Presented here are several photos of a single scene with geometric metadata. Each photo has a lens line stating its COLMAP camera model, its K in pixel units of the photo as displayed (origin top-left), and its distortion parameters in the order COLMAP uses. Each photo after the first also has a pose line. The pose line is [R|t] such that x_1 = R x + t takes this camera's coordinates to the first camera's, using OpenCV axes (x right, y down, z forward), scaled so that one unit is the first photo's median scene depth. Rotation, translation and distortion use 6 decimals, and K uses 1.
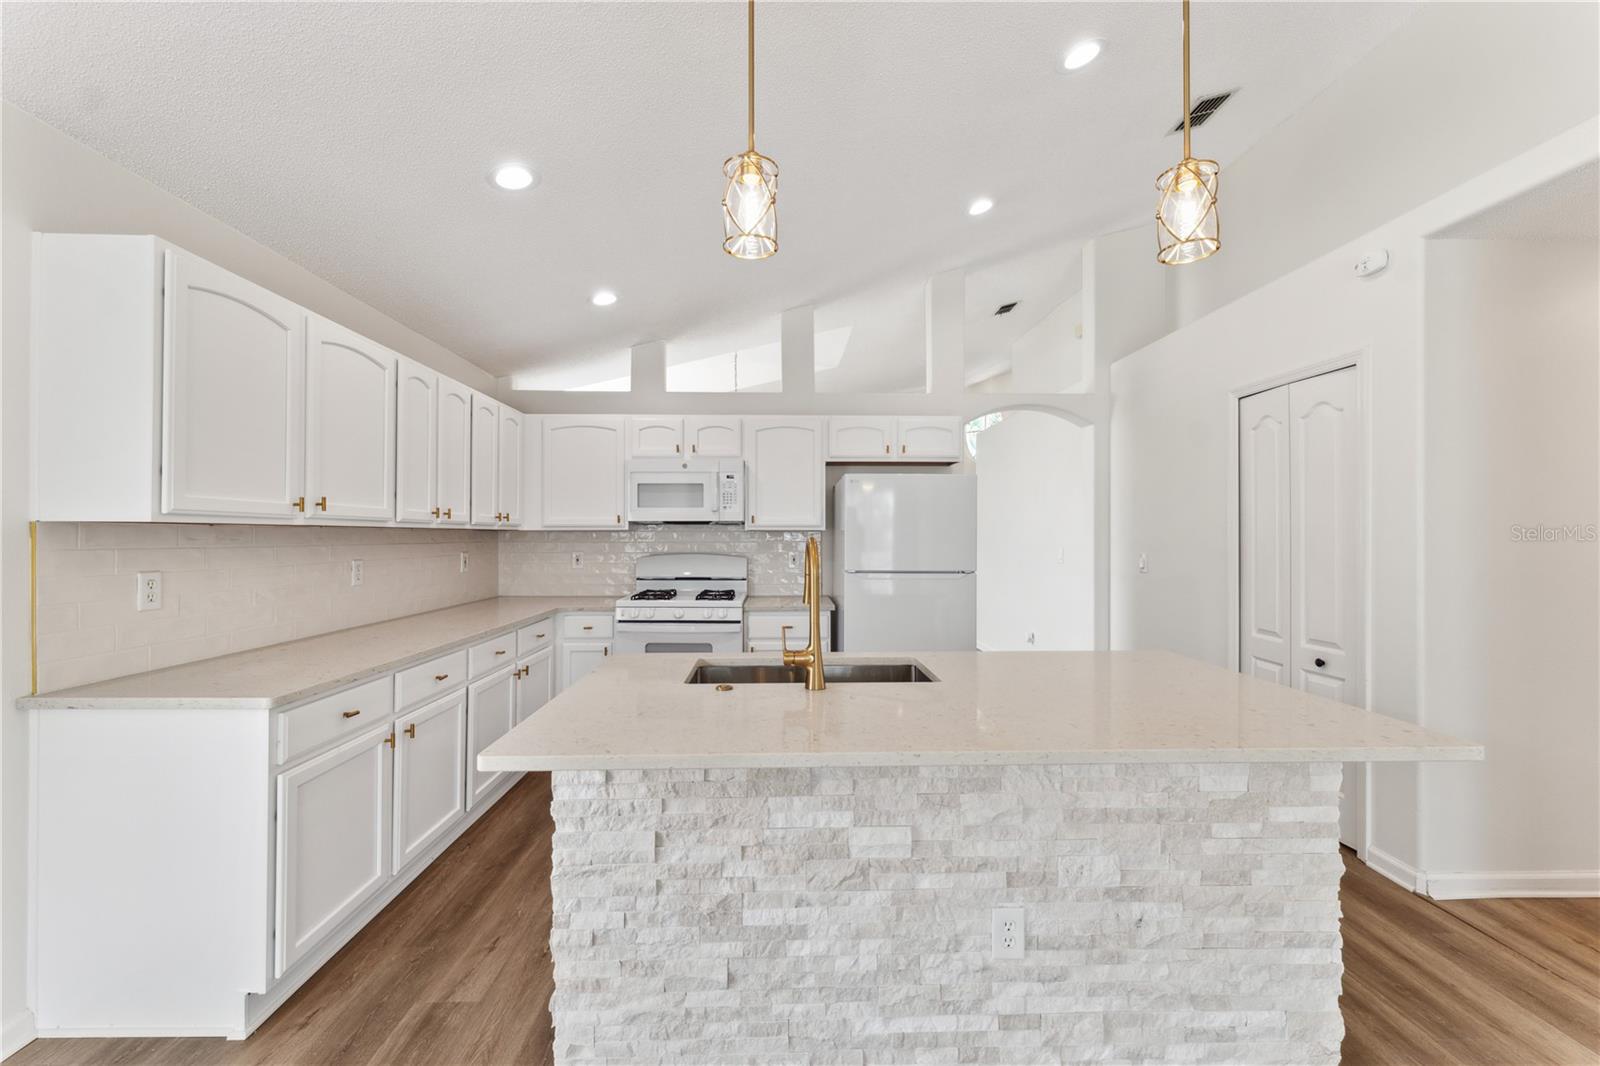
lens RADIAL K [[645.9, 0, 798.6], [0, 645.9, 531.7], [0, 0, 1]] dist [0.002101, 0.000793]
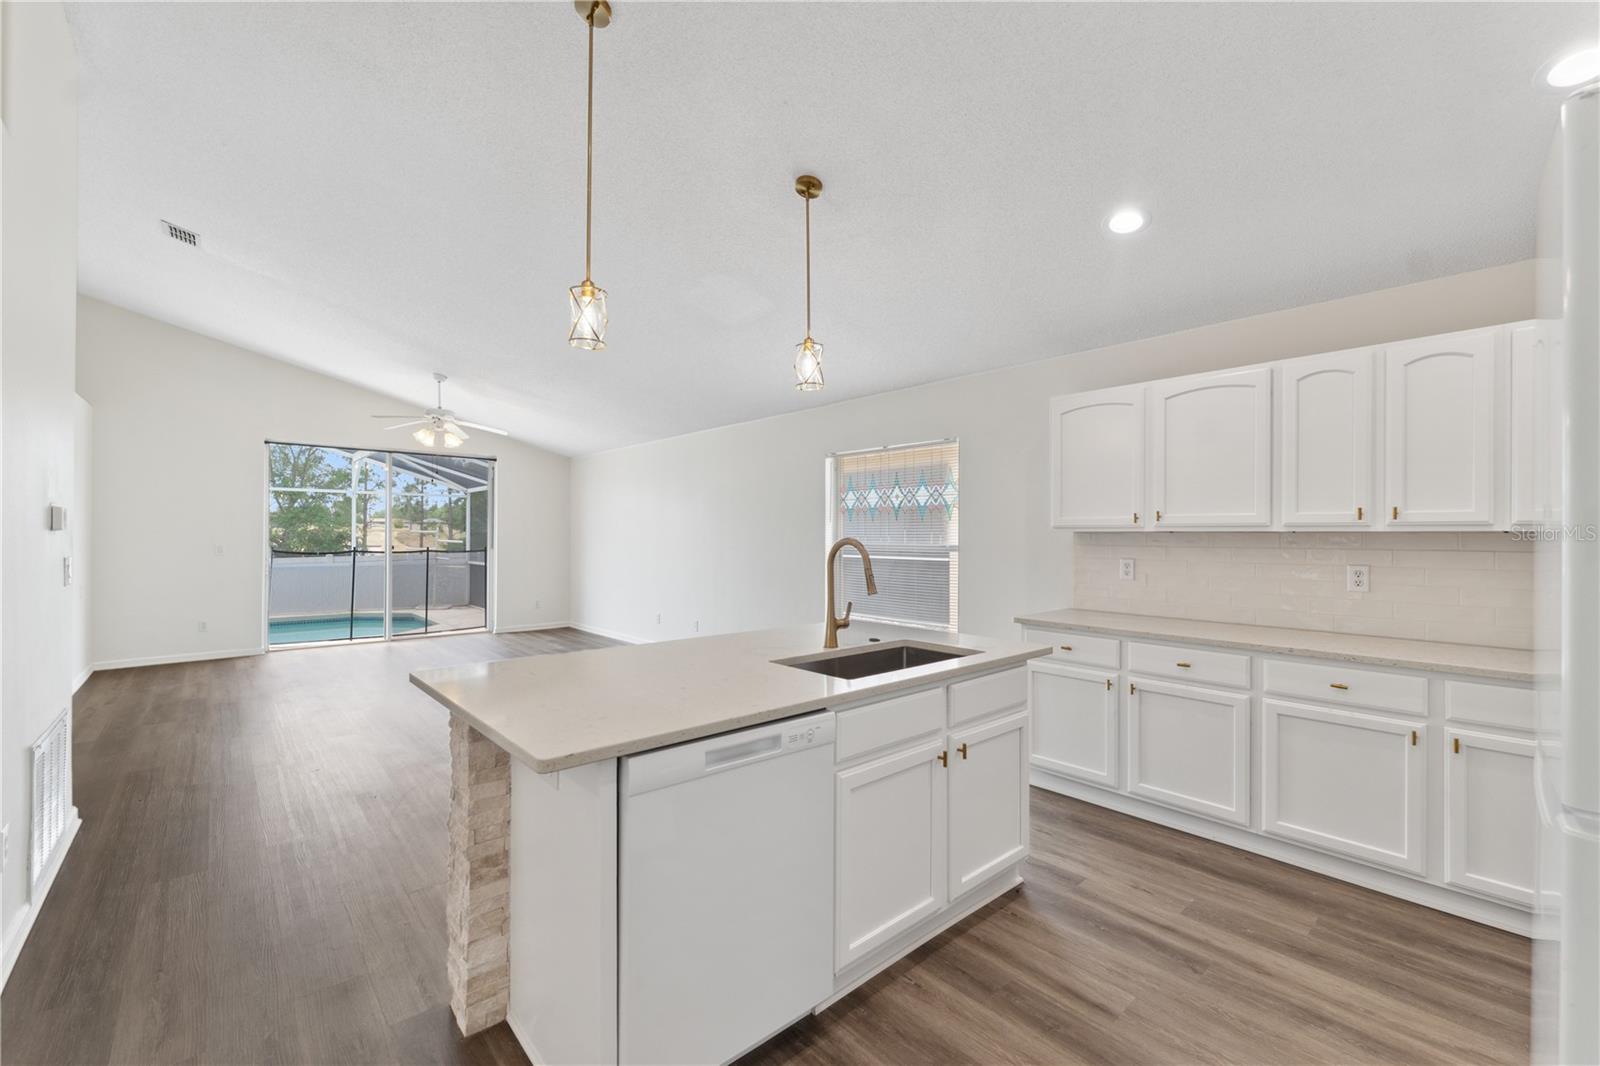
lens RADIAL K [[645.9, 0, 784.9], [0, 645.9, 536.3], [0, 0, 1]] dist [0.002101, 0.000793]
pose [[-0.773627, -0.005485, -0.633618, 0.432900], [-0.001083, 0.999973, -0.007333, 0.006573], [0.633640, -0.004987, -0.773612, 0.884668]]
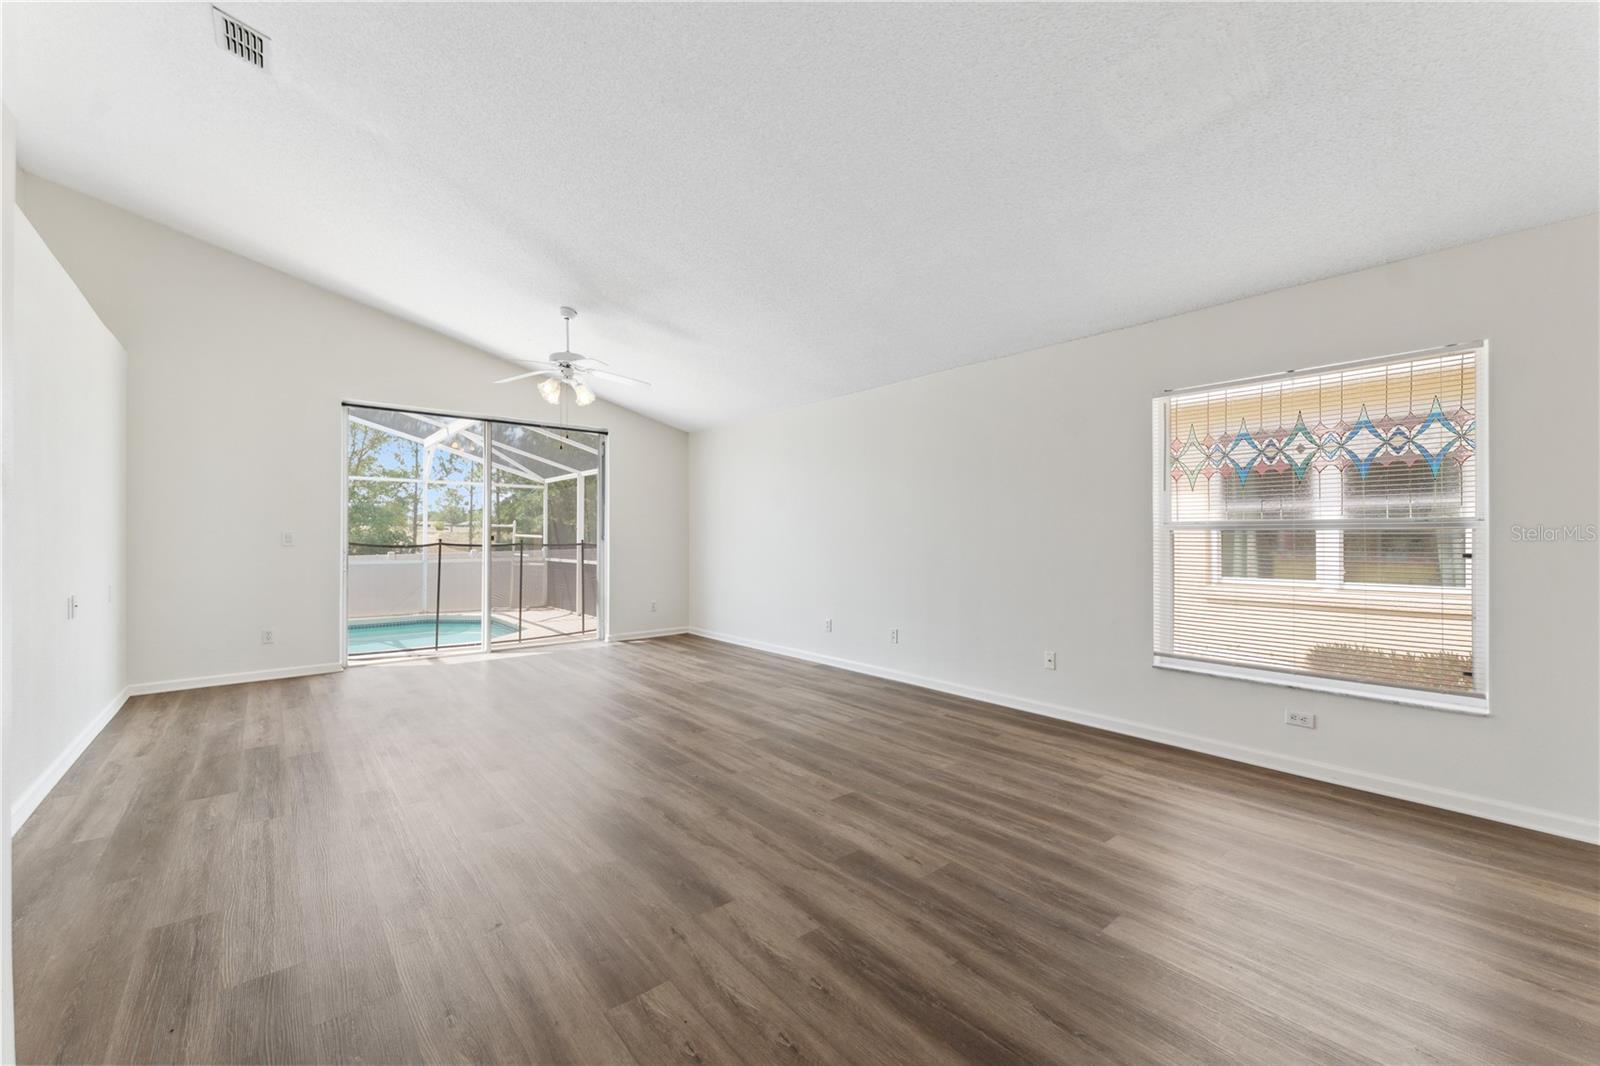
lens RADIAL K [[645.9, 0, 810.1], [0, 645.9, 536.1], [0, 0, 1]] dist [0.002101, 0.000793]
pose [[-0.789407, -0.002549, -0.613864, 0.475877], [0.002174, 0.999973, -0.006948, 0.038329], [0.613866, -0.006819, -0.789381, 0.317615]]
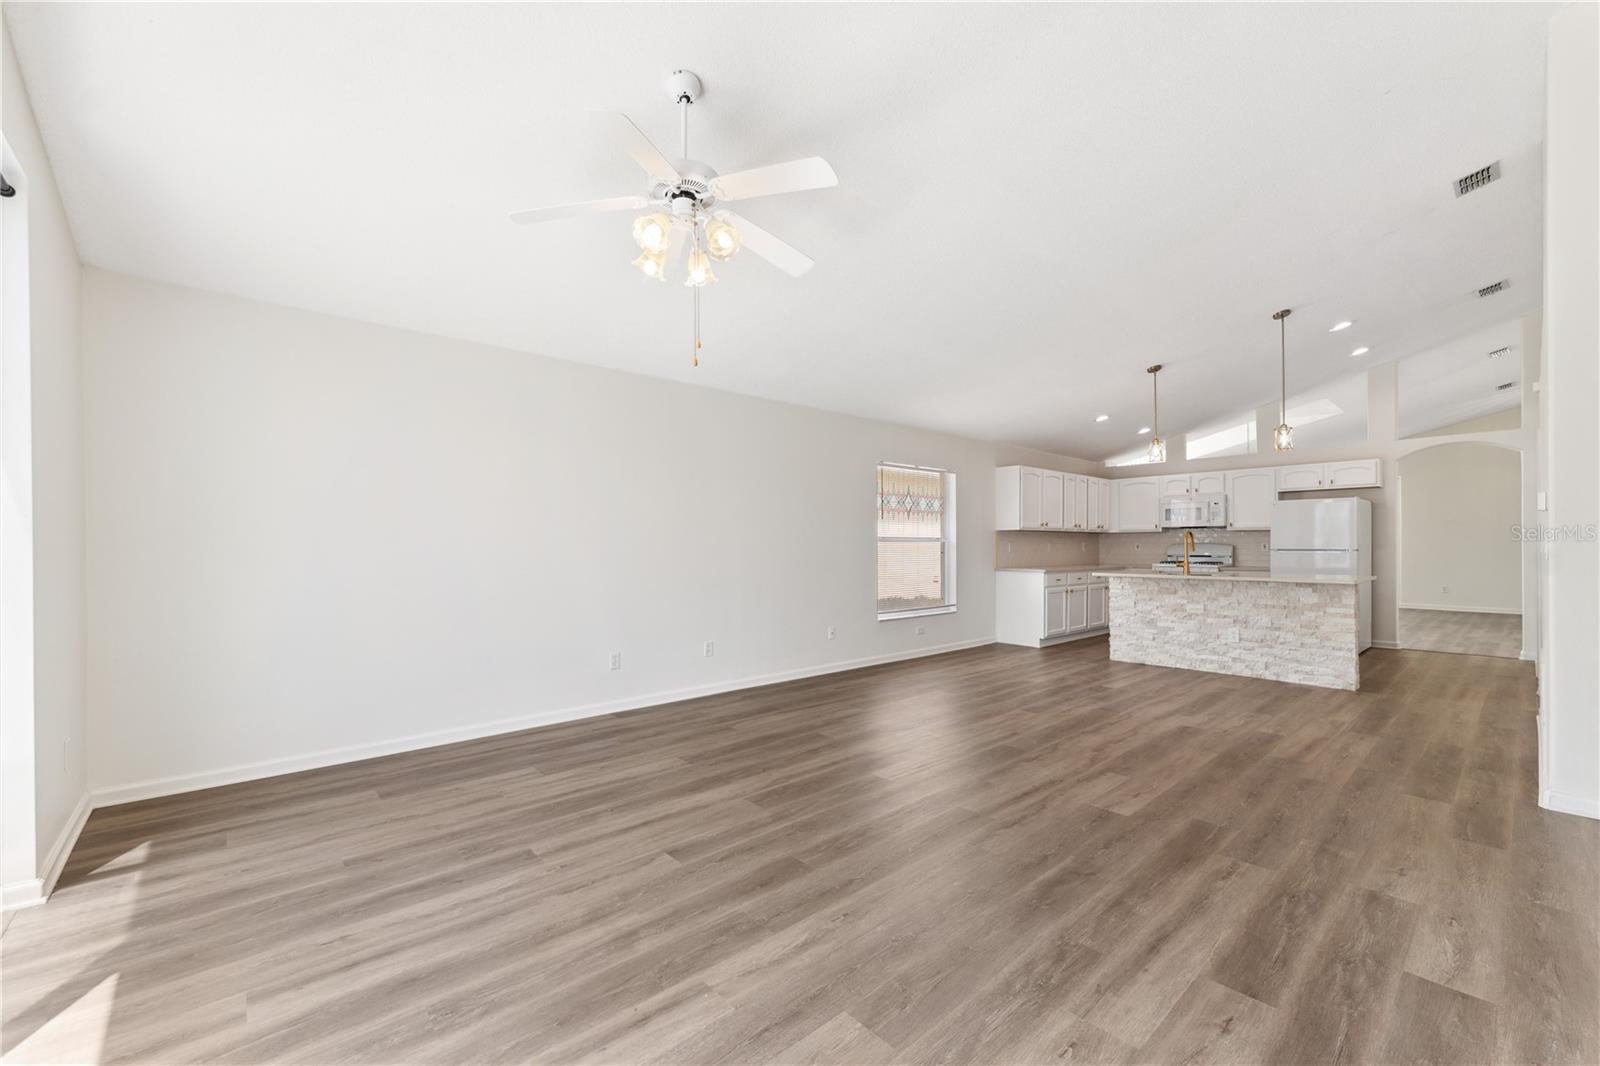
lens RADIAL K [[645.9, 0, 791.6], [0, 645.9, 544.4], [0, 0, 1]] dist [0.002101, 0.000793]
pose [[0.631027, -0.004091, -0.775750, 0.619353], [0.007894, 0.999968, 0.001148, 0.027926], [0.775721, -0.006849, 0.631039, -1.279991]]
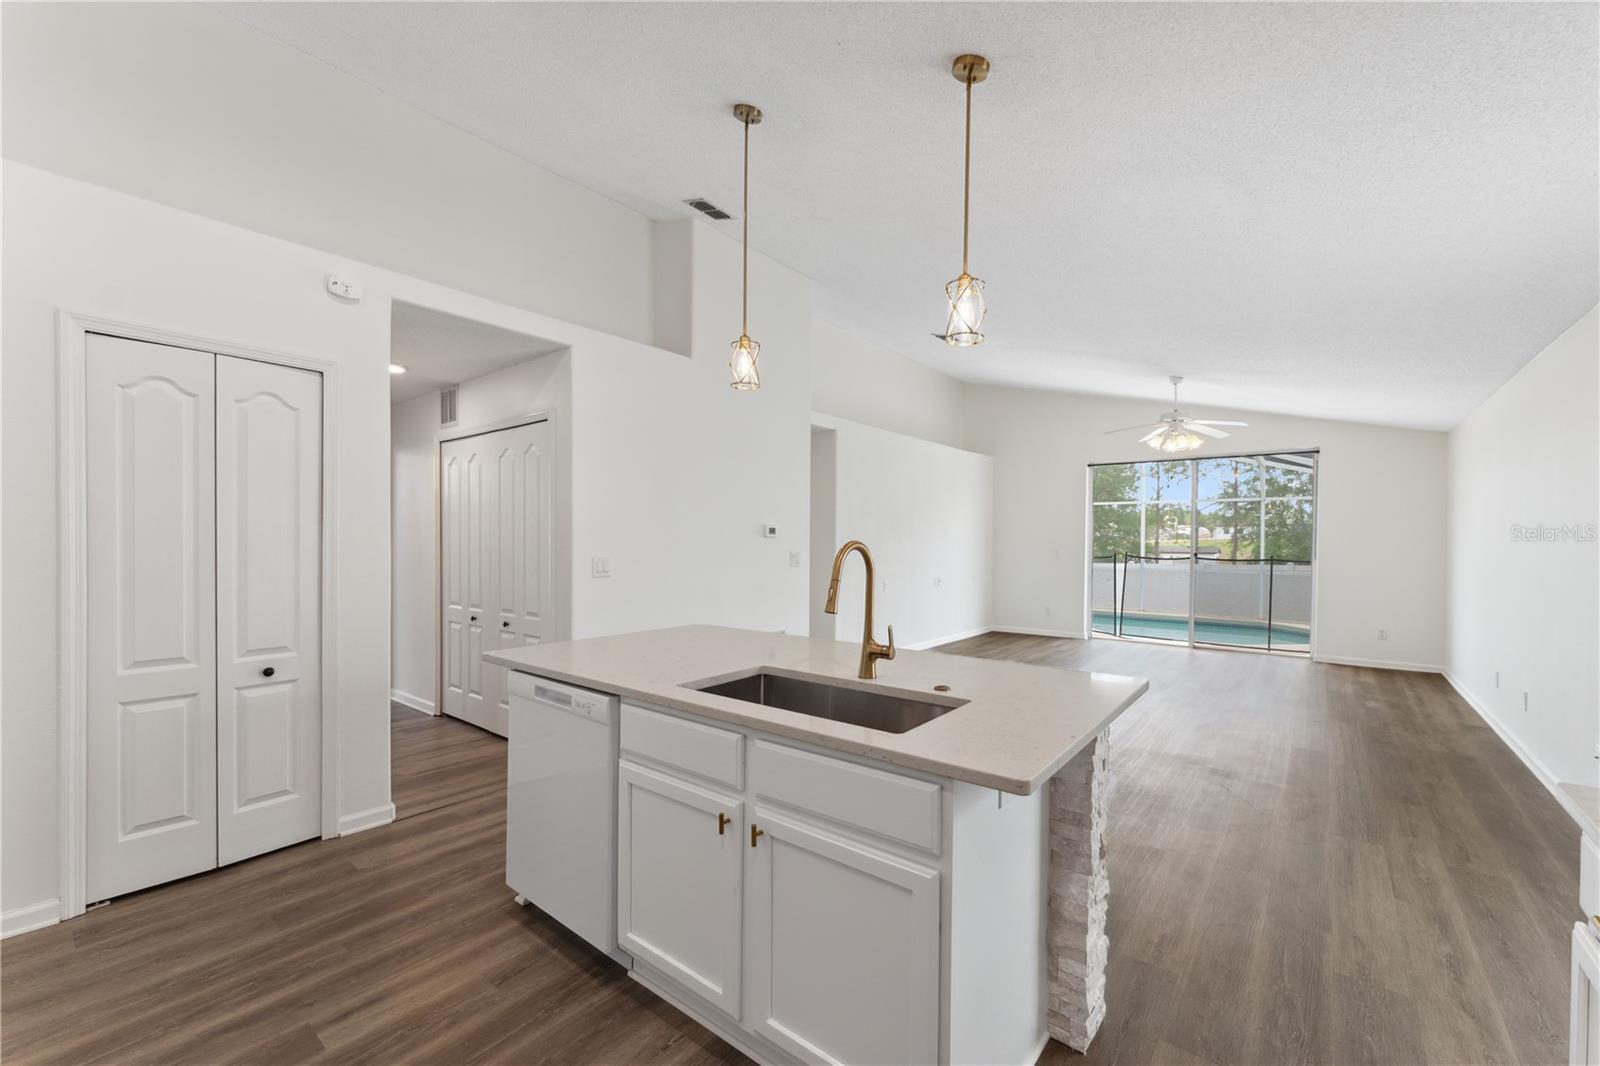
lens RADIAL K [[645.9, 0, 813.2], [0, 645.9, 547.1], [0, 0, 1]] dist [0.002101, 0.000793]
pose [[-0.767750, -0.011756, 0.640641, -0.270817], [-0.010013, 0.999930, 0.006350, 0.005640], [-0.640671, -0.001540, -0.767814, 0.838770]]
